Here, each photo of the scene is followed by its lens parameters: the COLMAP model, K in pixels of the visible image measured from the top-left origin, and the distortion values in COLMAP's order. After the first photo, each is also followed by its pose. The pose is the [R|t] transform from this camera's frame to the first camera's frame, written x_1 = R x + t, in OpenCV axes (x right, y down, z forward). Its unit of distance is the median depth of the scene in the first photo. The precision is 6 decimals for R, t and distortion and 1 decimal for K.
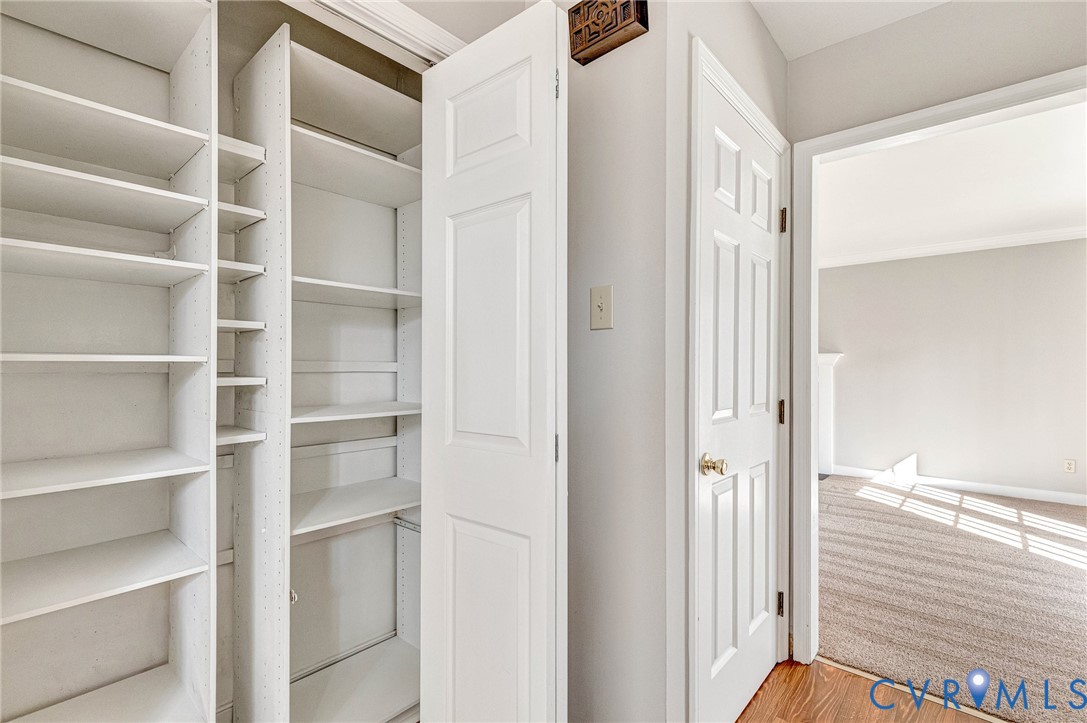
lens RADIAL K [[493.3, 0, 539.2], [0, 493.3, 368.1], [0, 0, 1]] dist [-0.010557, 0.000461]
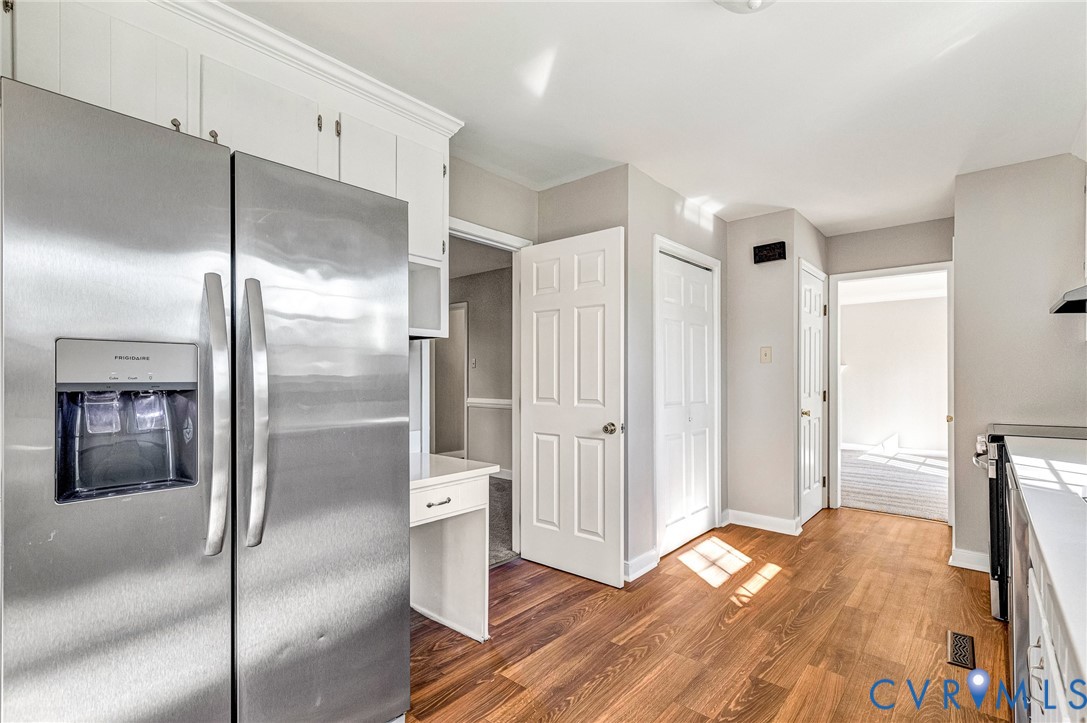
lens RADIAL K [[507.8, 0, 545.0], [0, 507.8, 381.0], [0, 0, 1]] dist [0.000886, -0.000084]
pose [[0.999745, -0.005399, 0.021918, -0.828383], [0.005123, 0.999907, 0.012646, -0.015960], [-0.021984, -0.012531, 0.999680, -1.281147]]
